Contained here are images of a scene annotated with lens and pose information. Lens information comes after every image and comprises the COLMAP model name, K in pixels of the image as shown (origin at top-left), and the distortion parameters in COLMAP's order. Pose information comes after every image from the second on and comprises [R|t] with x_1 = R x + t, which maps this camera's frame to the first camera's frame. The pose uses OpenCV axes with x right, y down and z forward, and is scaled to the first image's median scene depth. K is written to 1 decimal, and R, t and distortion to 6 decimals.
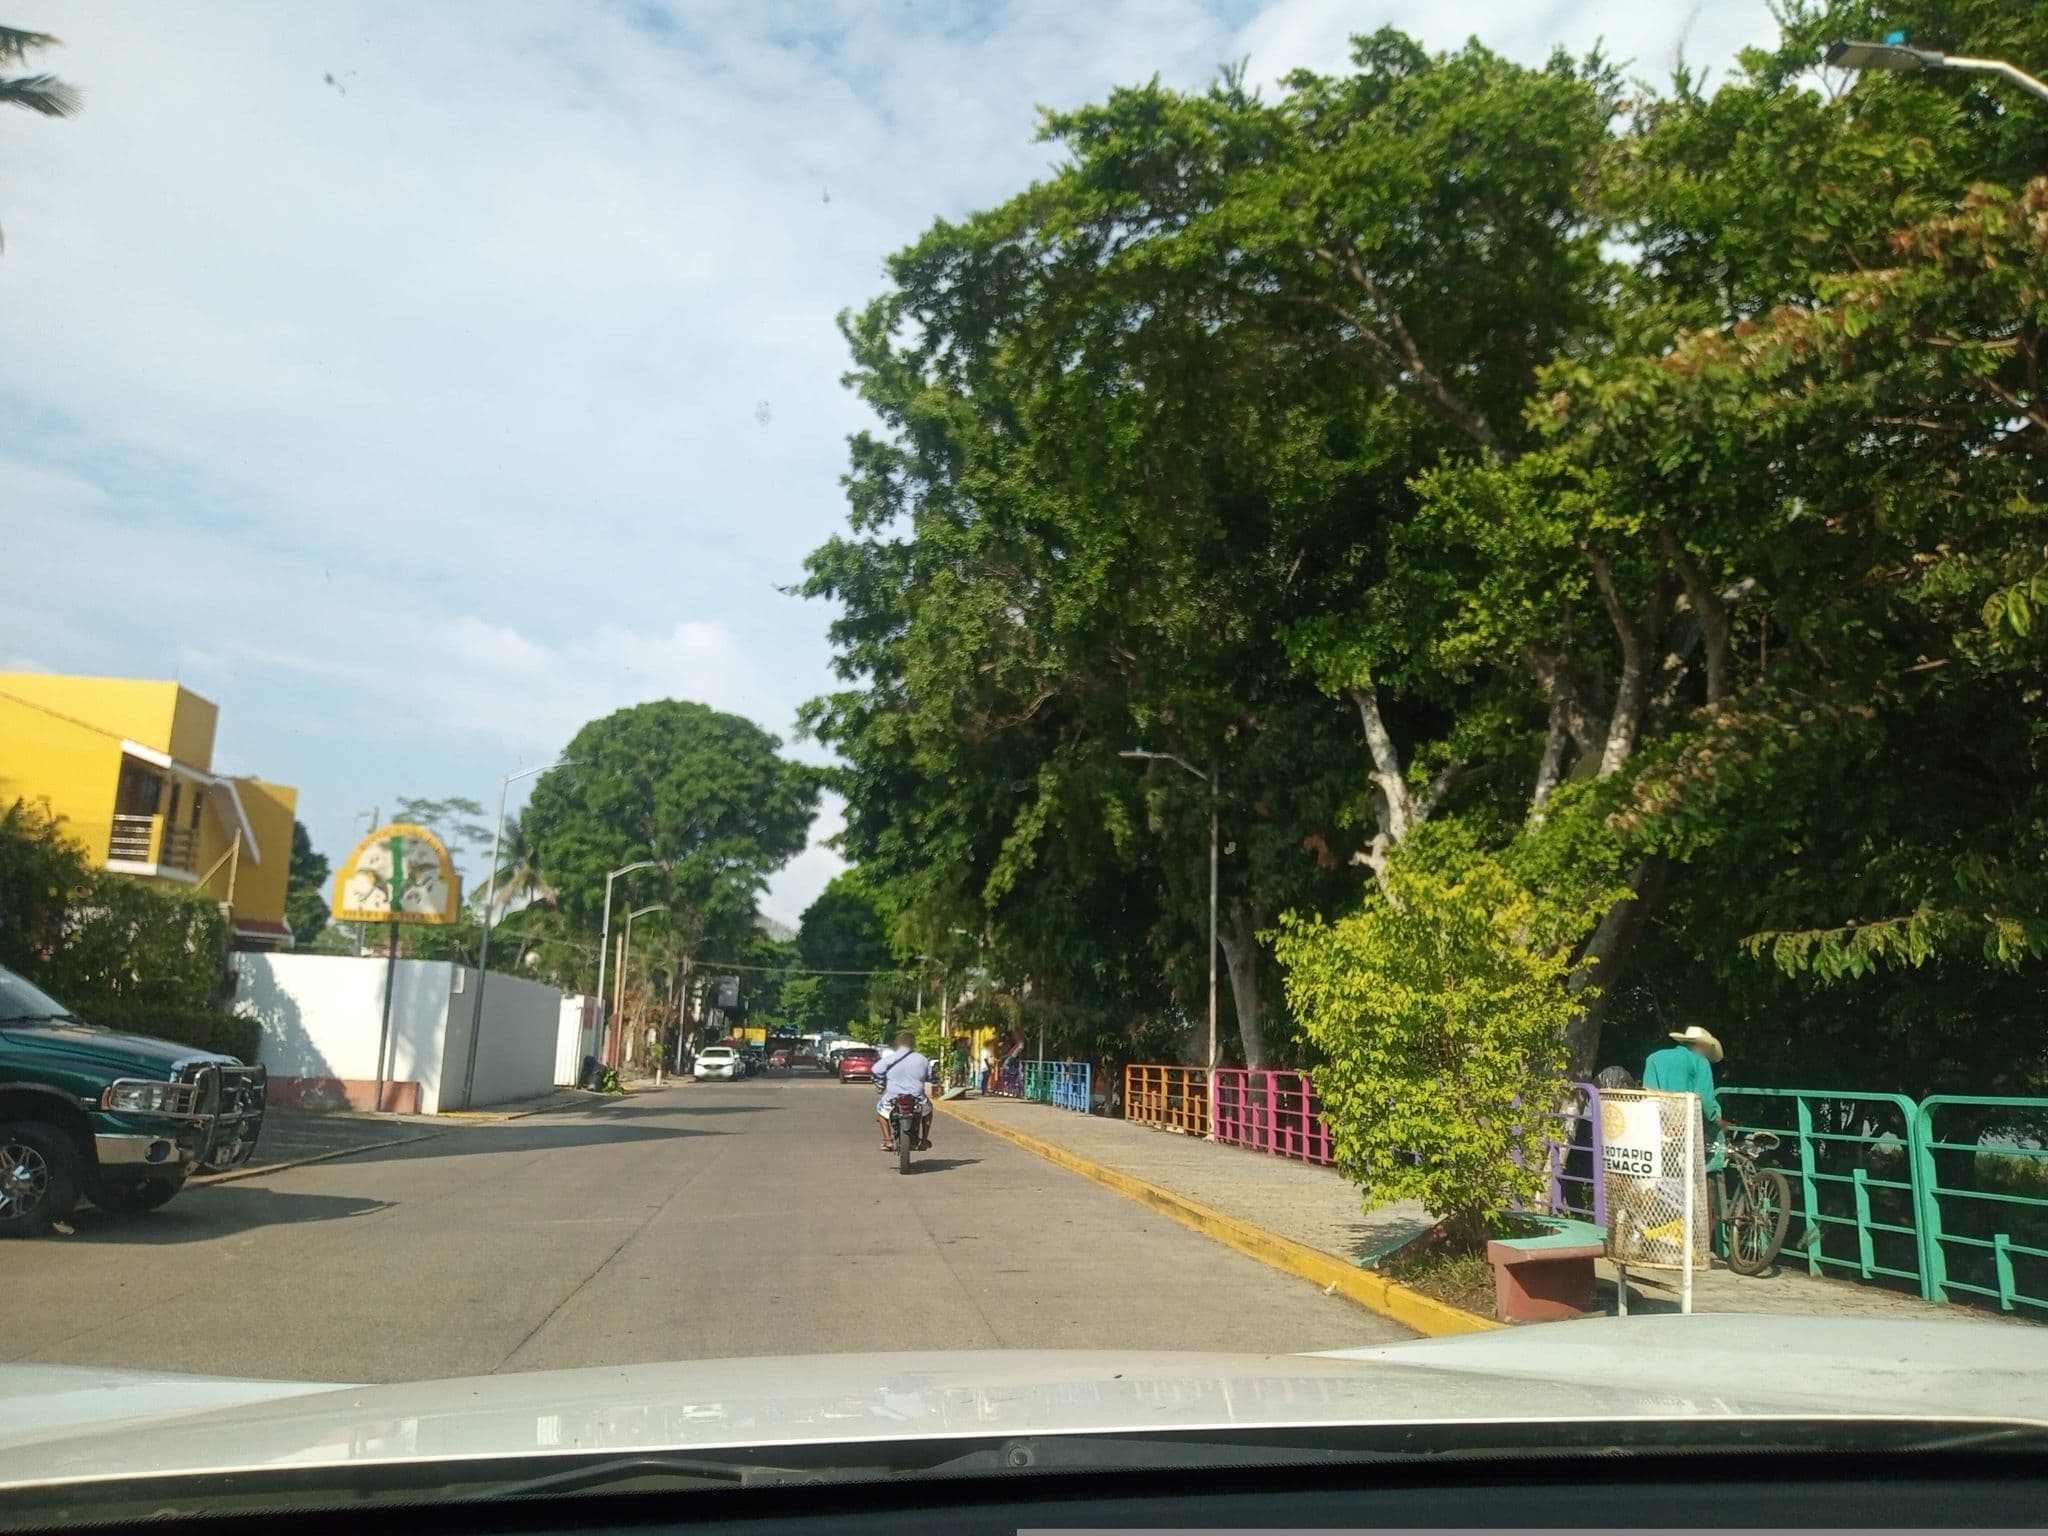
lens RADIAL K [[1602.8, 0, 1024.4], [0, 1602.8, 839.5], [0, 0, 1]] dist [-0.009251, -0.010825]
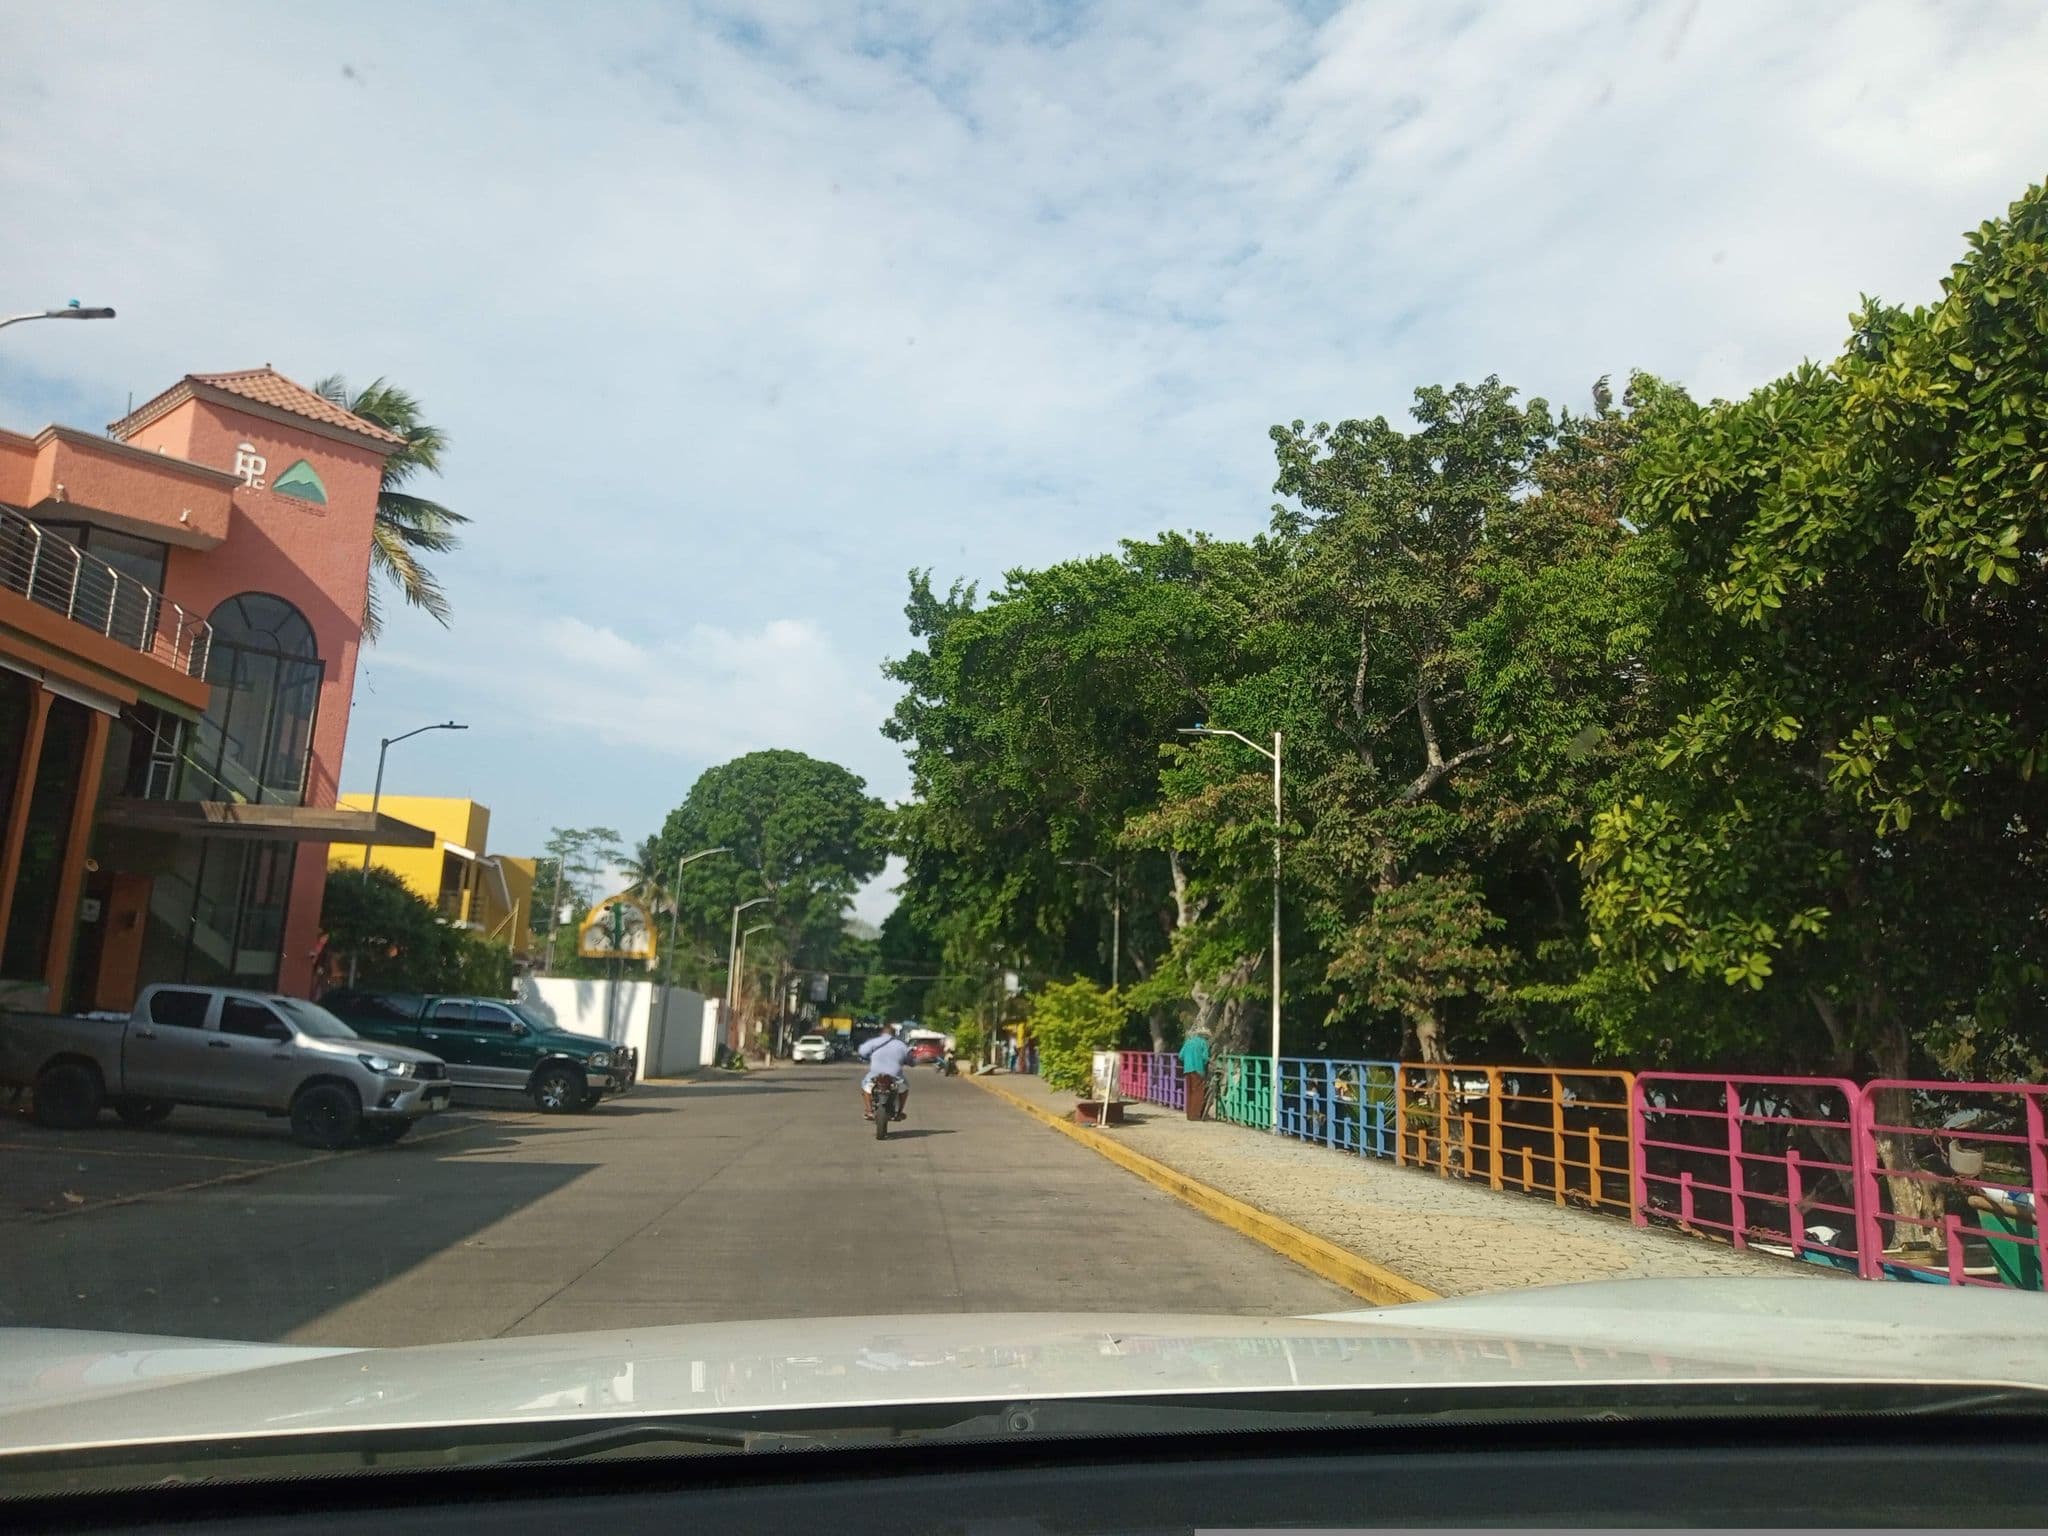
lens RADIAL K [[1622.7, 0, 1032.9], [0, 1622.7, 732.3], [0, 0, 1]] dist [0.043979, -0.003298]
pose [[0.998762, -0.003604, -0.049622, 0.039124], [0.000834, 0.998445, -0.055736, -0.032164], [0.049746, 0.055626, 0.997212, -0.238202]]
